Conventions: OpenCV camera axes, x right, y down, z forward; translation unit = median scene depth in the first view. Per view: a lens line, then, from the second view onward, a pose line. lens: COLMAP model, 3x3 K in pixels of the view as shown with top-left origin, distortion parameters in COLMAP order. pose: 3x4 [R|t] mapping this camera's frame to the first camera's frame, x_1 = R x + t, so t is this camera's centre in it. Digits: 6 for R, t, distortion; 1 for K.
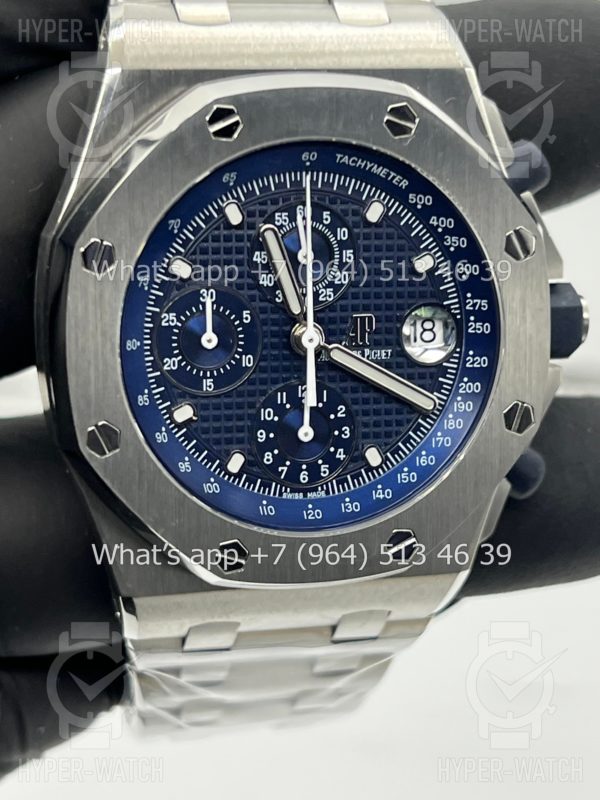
lens RADIAL K [[1891.9, 0, 300.0], [0, 1891.9, 400.0], [0, 0, 1]] dist [0.255606, 0.148322]
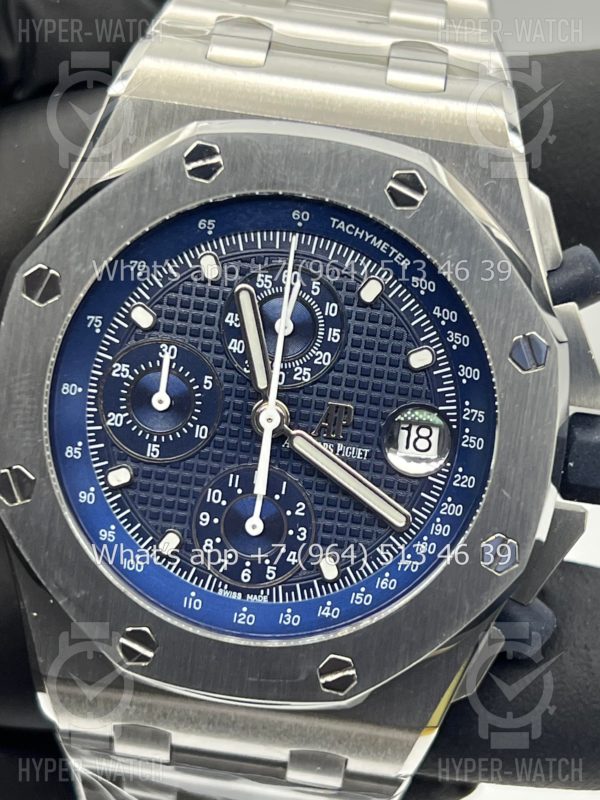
lens RADIAL K [[1891.9, 0, 300.0], [0, 1891.9, 400.0], [0, 0, 1]] dist [0.255606, 0.148322]
pose [[0.950176, 0.159090, -0.268060, 0.251811], [-0.186850, 0.979020, -0.081279, 0.028225], [0.249506, 0.127316, 0.959967, 0.154244]]
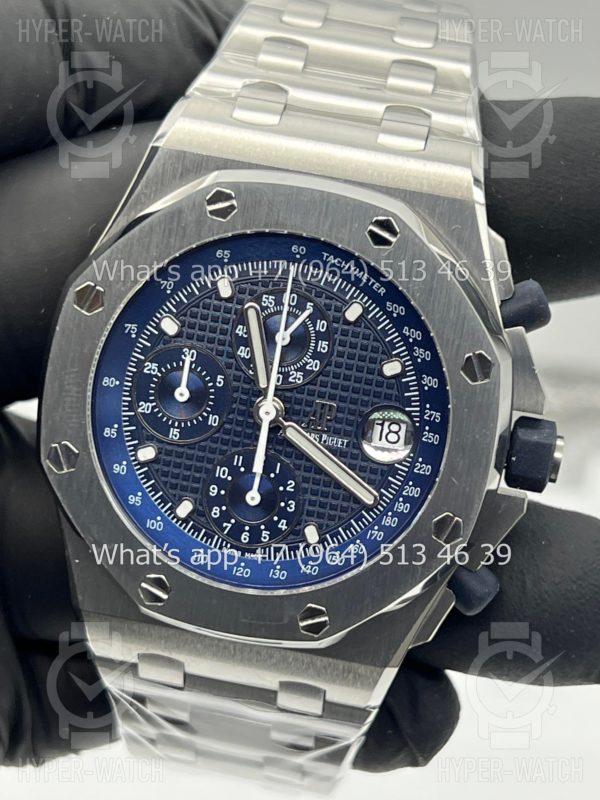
lens RADIAL K [[1891.9, 0, 300.0], [0, 1891.9, 400.0], [0, 0, 1]] dist [0.255606, 0.148322]
pose [[0.927015, 0.200703, -0.316798, 0.365041], [-0.229311, 0.971778, -0.055356, 0.017258], [0.296747, 0.123961, 0.946876, -0.031501]]
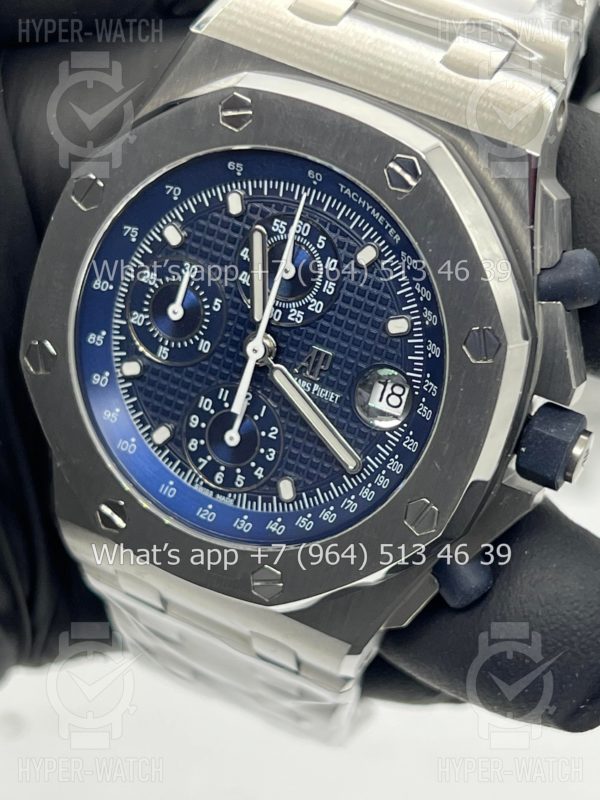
lens RADIAL K [[1891.9, 0, 300.0], [0, 1891.9, 400.0], [0, 0, 1]] dist [0.255606, 0.148322]
pose [[0.777760, 0.395662, -0.488407, 0.511085], [-0.386564, 0.913795, 0.124691, -0.138803], [0.495639, 0.091820, 0.863661, 0.160760]]
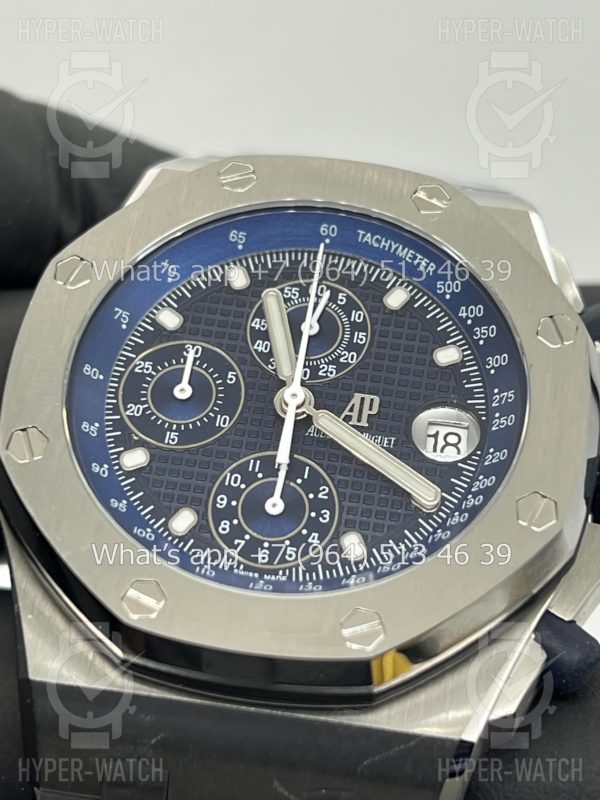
lens RADIAL K [[1891.9, 0, 300.0], [0, 1891.9, 400.0], [0, 0, 1]] dist [0.255606, 0.148322]
pose [[0.950875, 0.009192, -0.309439, 0.271870], [-0.205504, 0.766300, -0.608731, 0.488321], [0.231528, 0.642418, 0.730544, 0.370255]]
